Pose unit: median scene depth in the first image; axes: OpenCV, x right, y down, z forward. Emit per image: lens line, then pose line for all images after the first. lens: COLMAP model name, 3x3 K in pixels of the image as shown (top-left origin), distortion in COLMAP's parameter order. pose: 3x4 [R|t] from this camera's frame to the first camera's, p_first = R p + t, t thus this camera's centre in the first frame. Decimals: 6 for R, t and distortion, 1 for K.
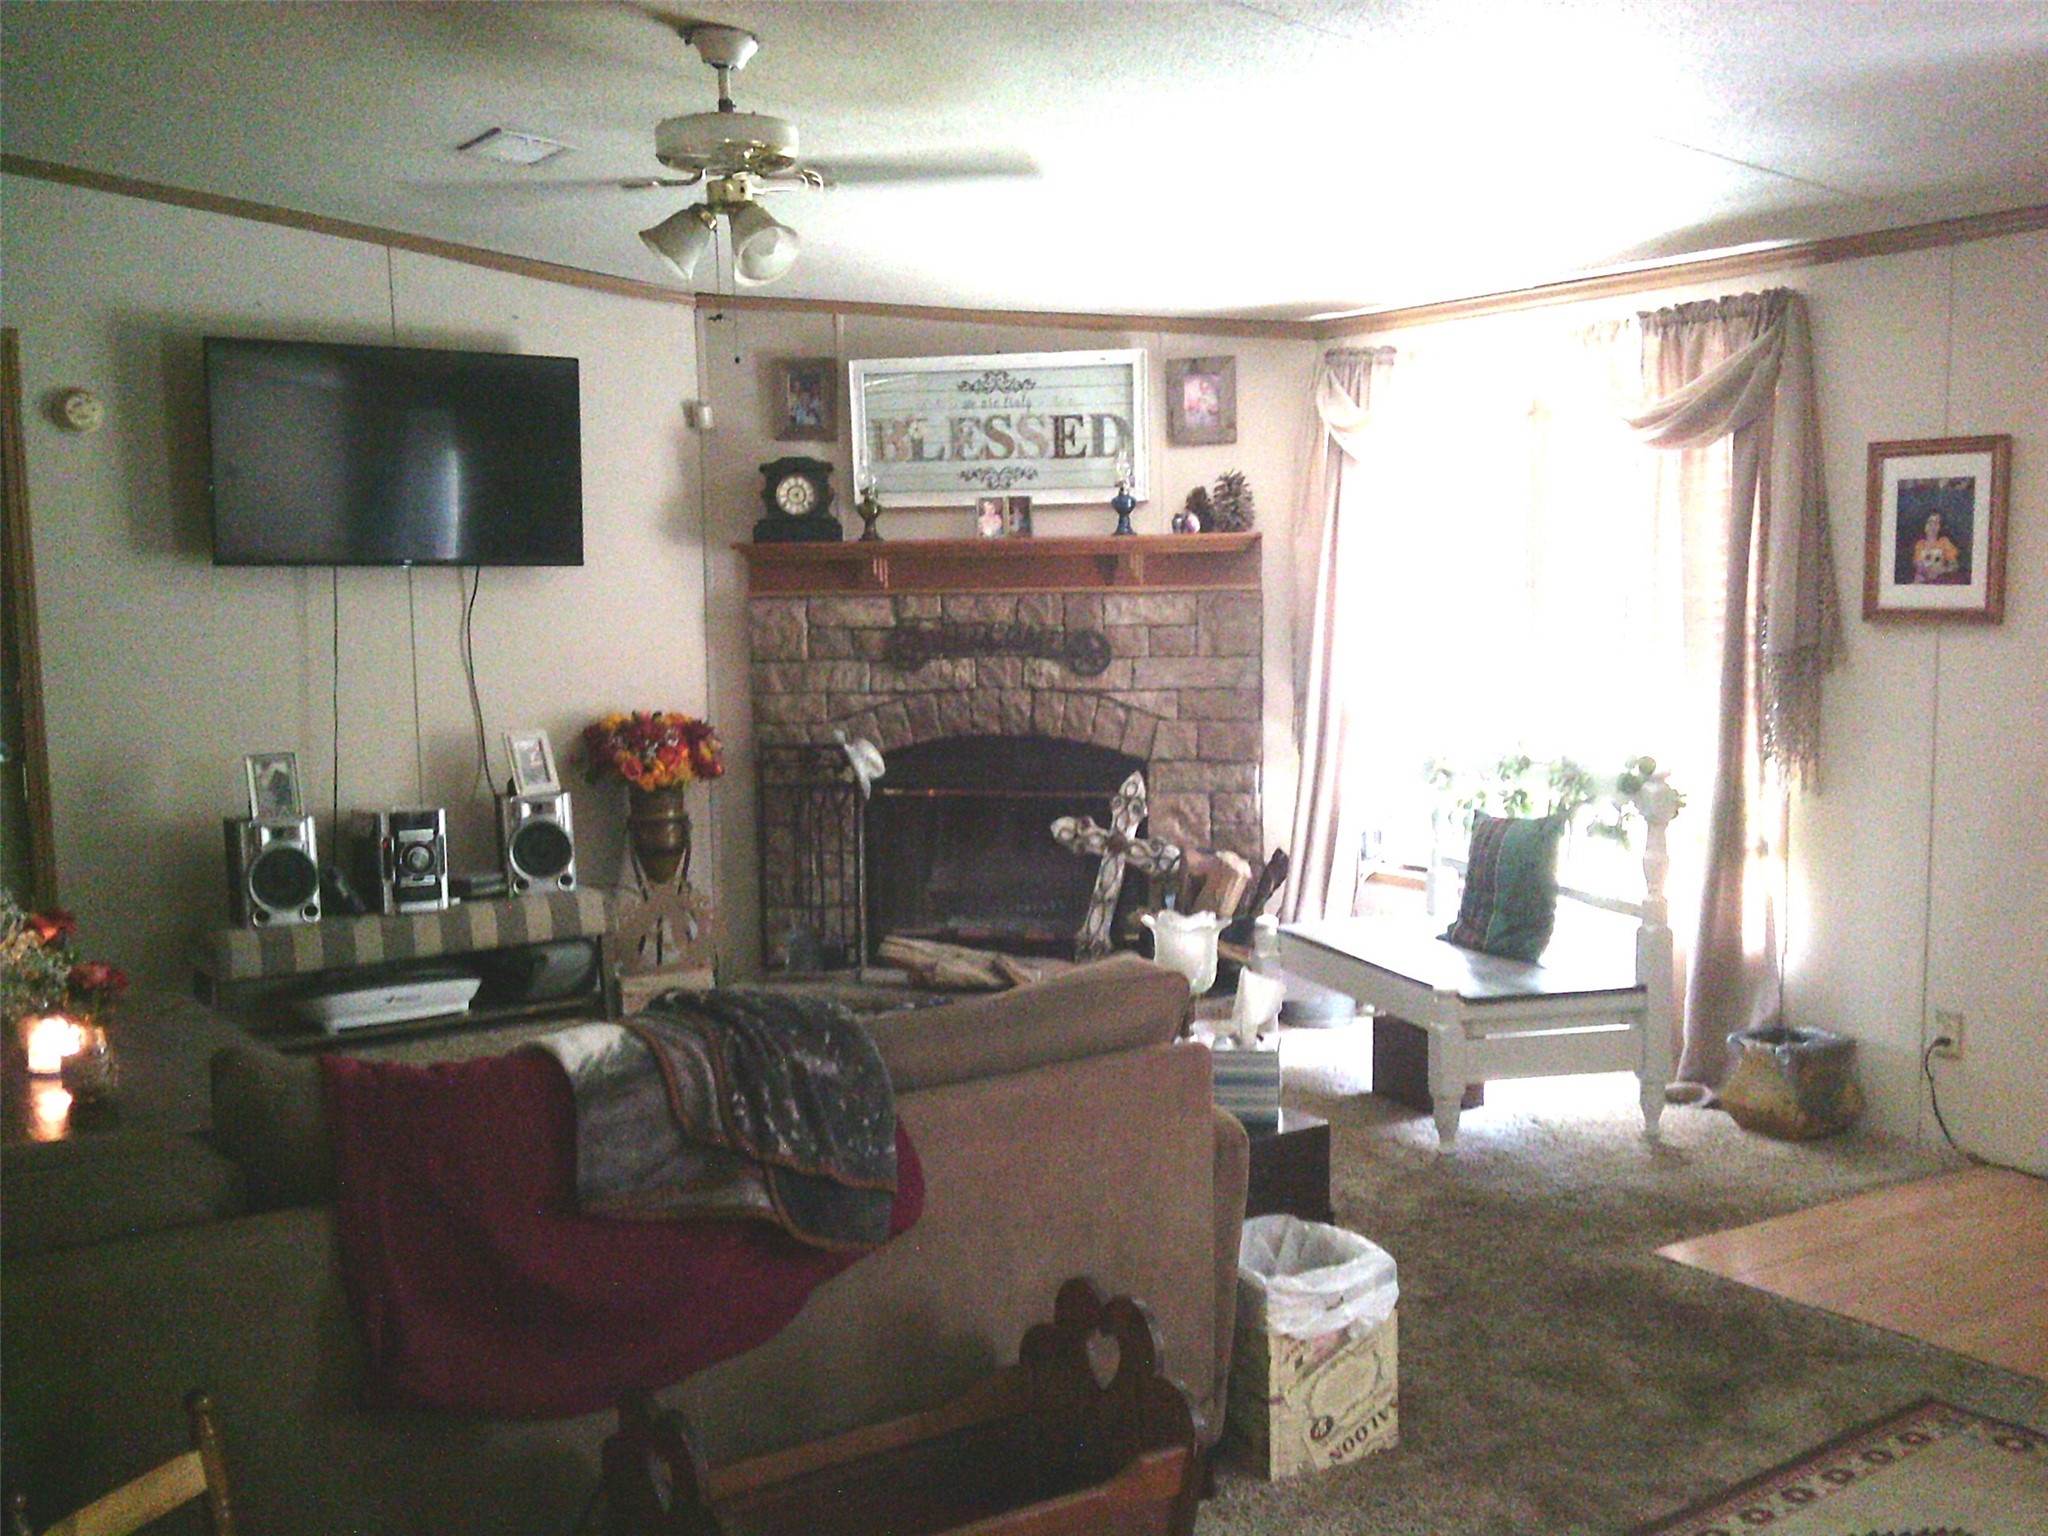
lens RADIAL K [[2091.7, 0, 1013.7], [0, 2091.7, 804.1], [0, 0, 1]] dist [0.053315, 0.000000]
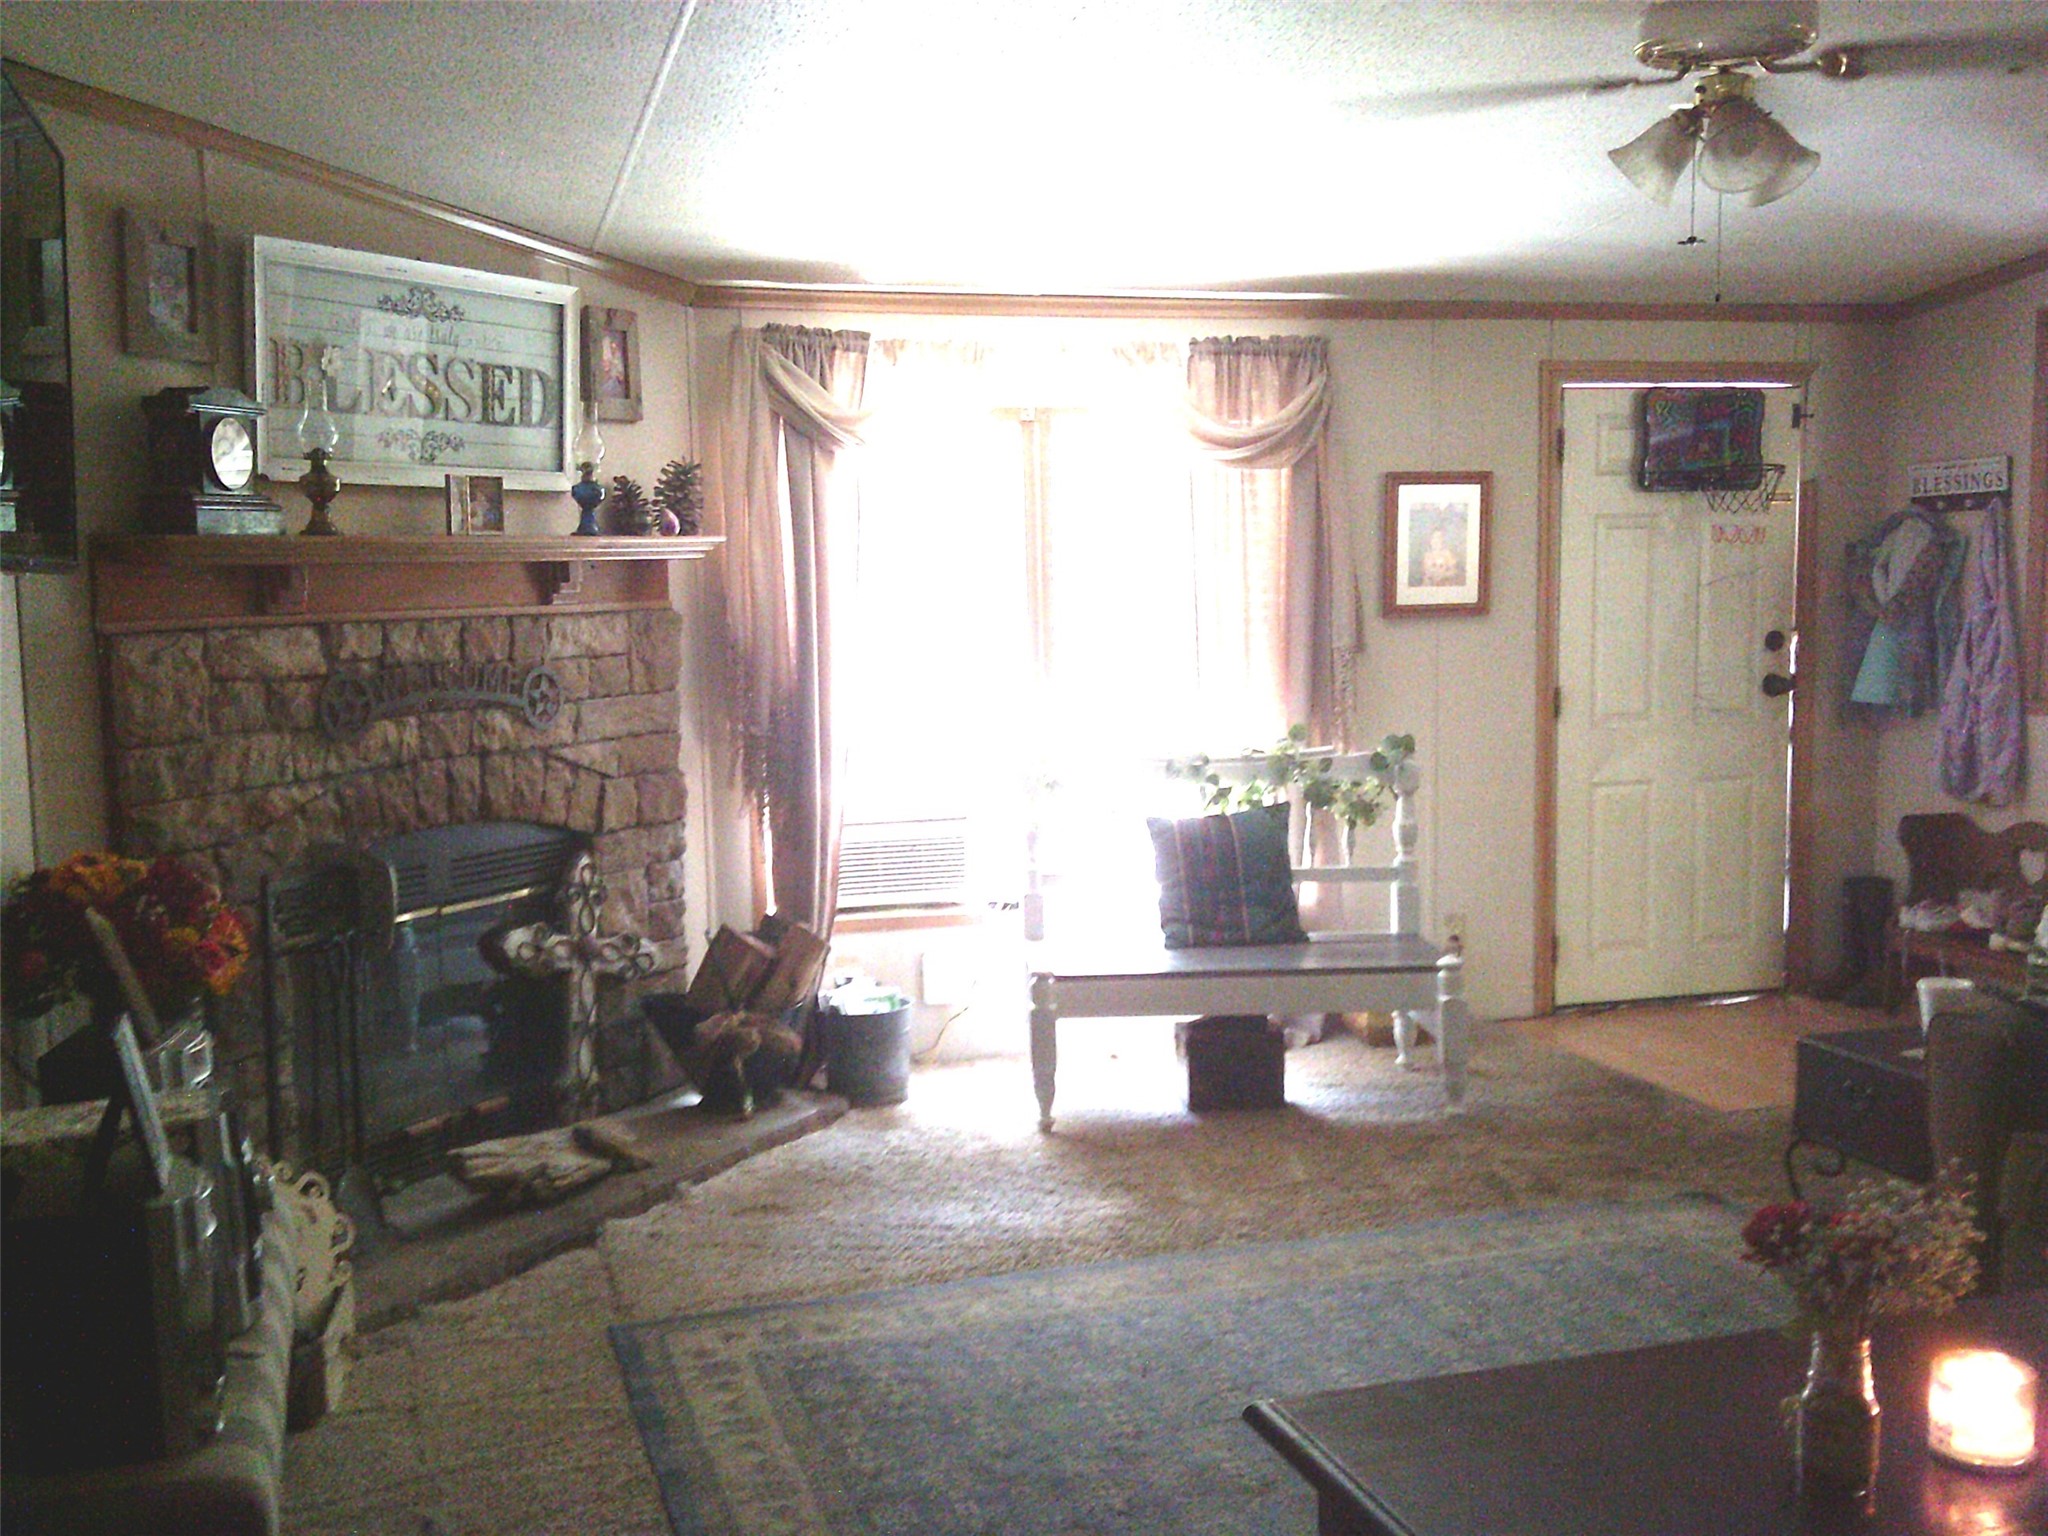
lens RADIAL K [[2091.7, 0, 997.2], [0, 2091.7, 826.8], [0, 0, 1]] dist [0.053315, 0.000000]
pose [[0.278372, -0.109696, 0.954189, -0.620127], [0.121569, 0.989491, 0.078288, -0.065271], [-0.952749, 0.094206, 0.288782, 0.642392]]
